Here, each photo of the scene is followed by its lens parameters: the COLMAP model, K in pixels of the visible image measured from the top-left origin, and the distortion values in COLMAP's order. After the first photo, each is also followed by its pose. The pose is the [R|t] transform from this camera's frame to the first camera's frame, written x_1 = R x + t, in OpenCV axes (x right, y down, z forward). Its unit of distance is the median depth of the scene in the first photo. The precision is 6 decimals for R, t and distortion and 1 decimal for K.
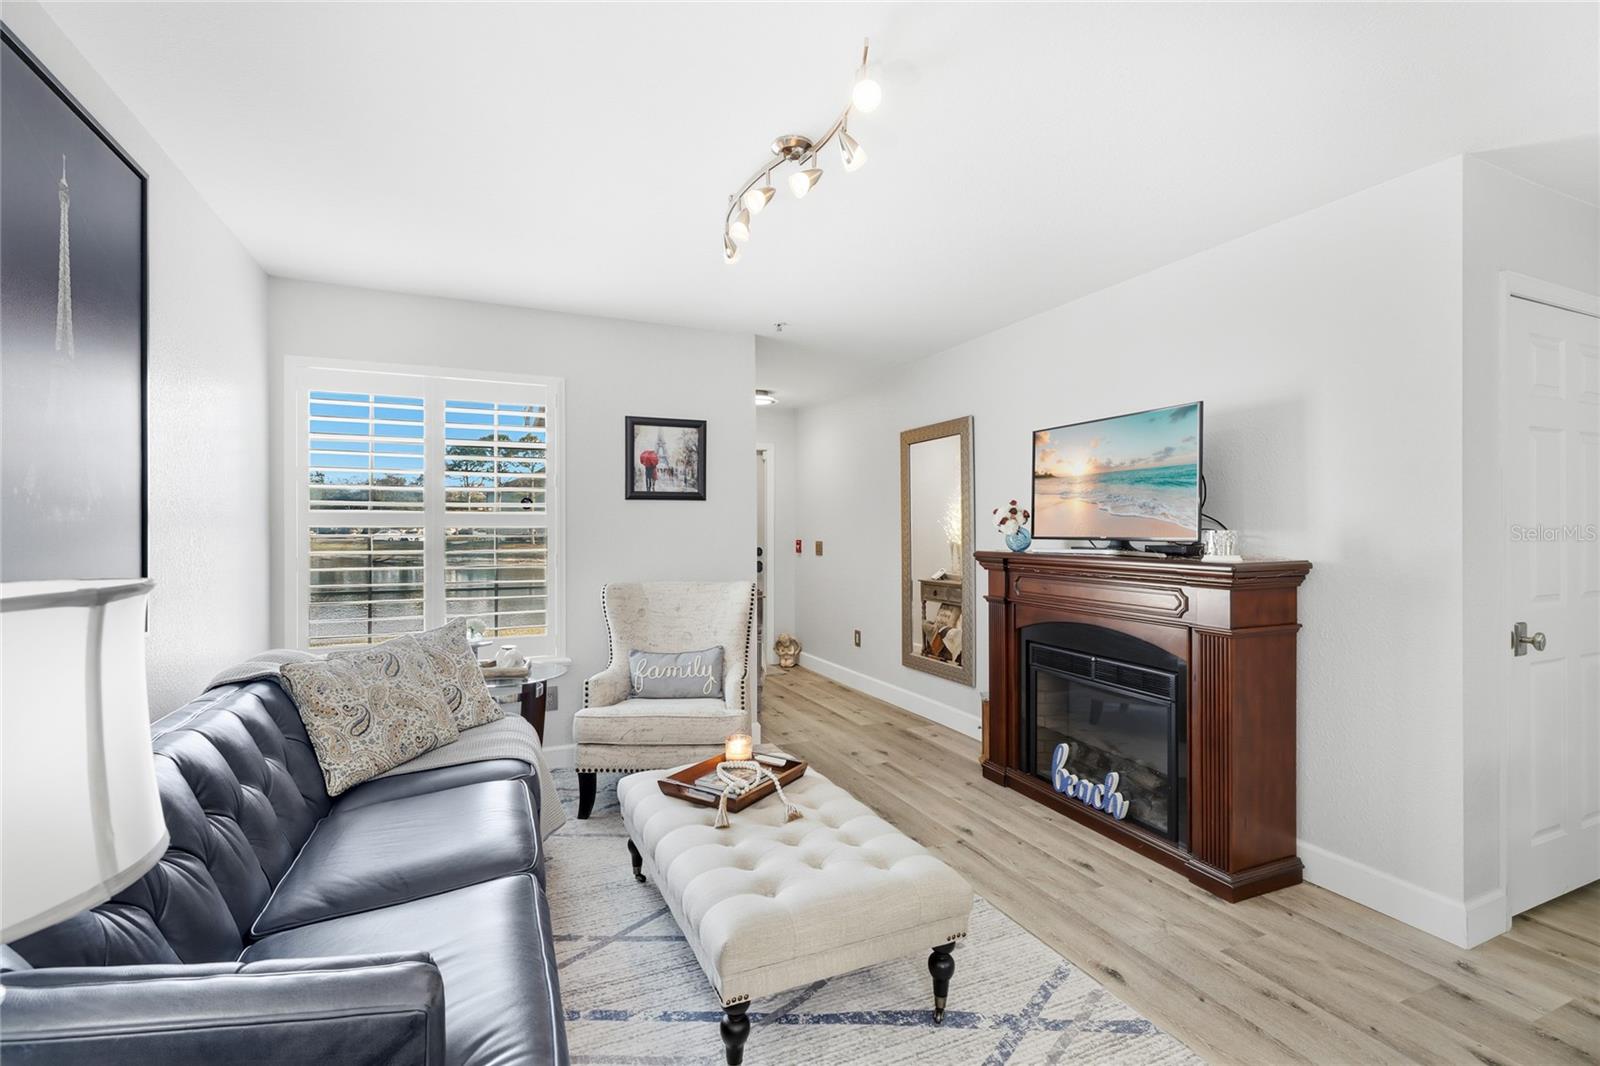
lens RADIAL K [[720.5, 0, 805.4], [0, 720.5, 525.1], [0, 0, 1]] dist [0.000724, -0.000502]
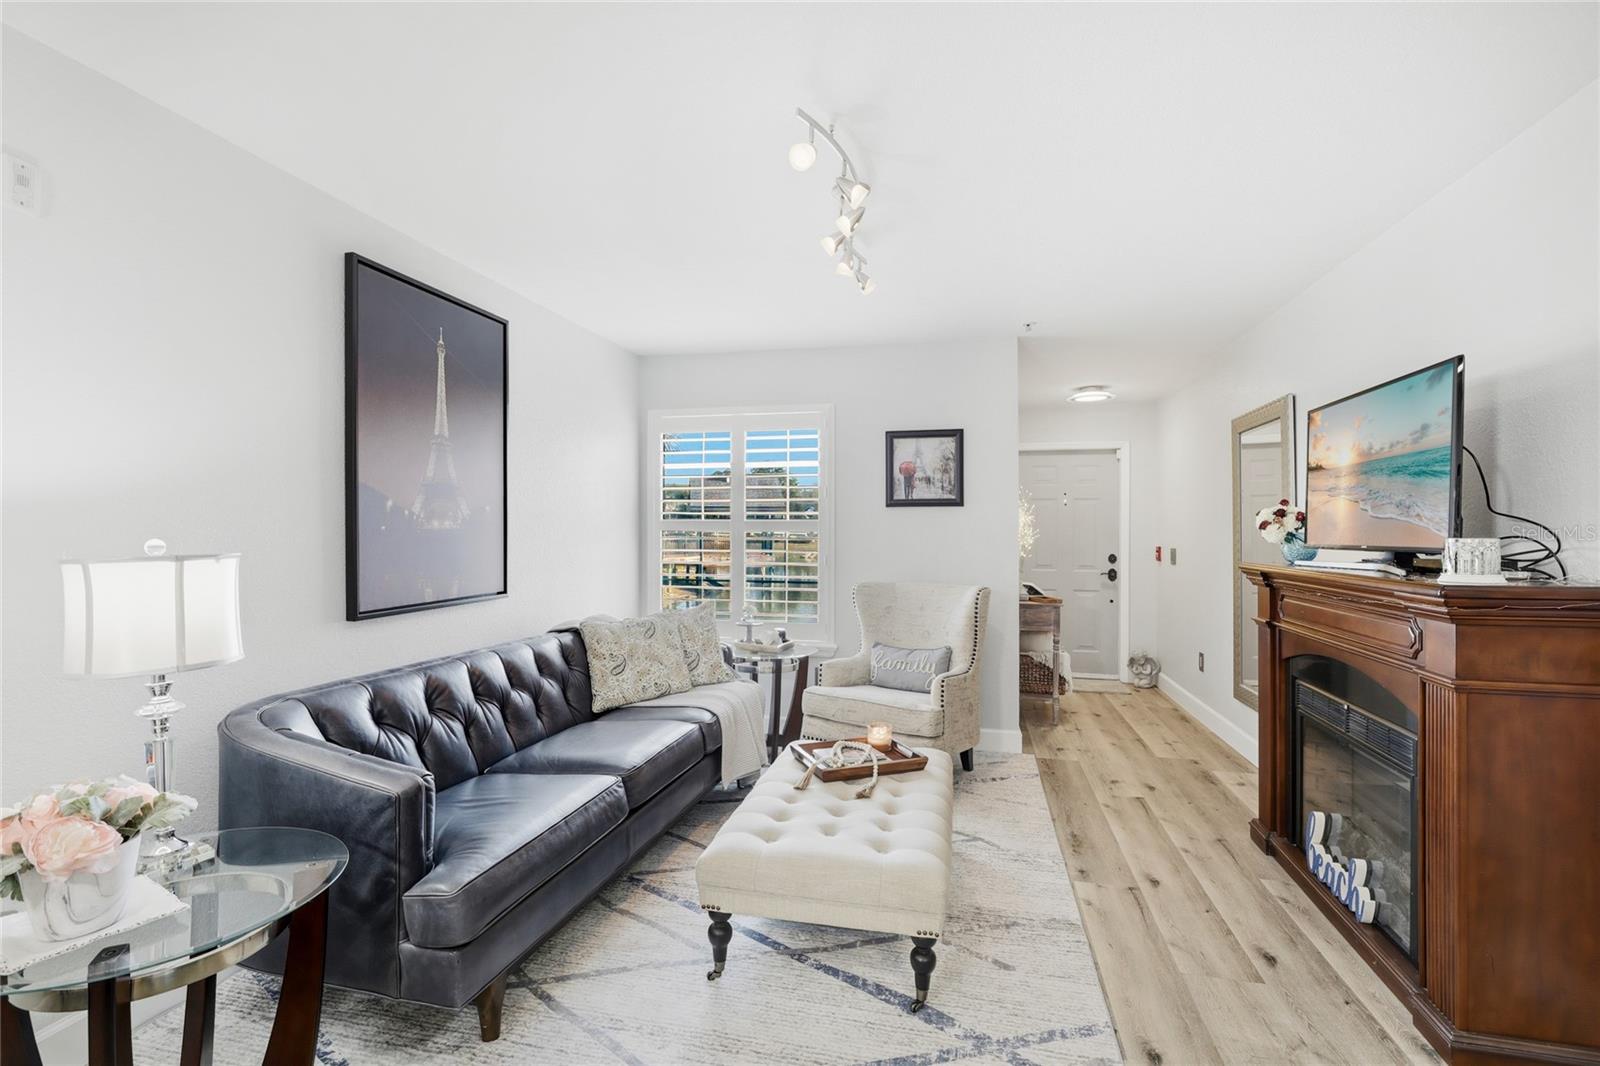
lens RADIAL K [[720.5, 0, 793.6], [0, 720.5, 527.0], [0, 0, 1]] dist [0.000724, -0.000502]
pose [[0.800066, -0.001537, -0.599911, 0.373474], [-0.000546, 0.999994, -0.003291, -0.001237], [0.599912, 0.002960, 0.800060, 0.037211]]
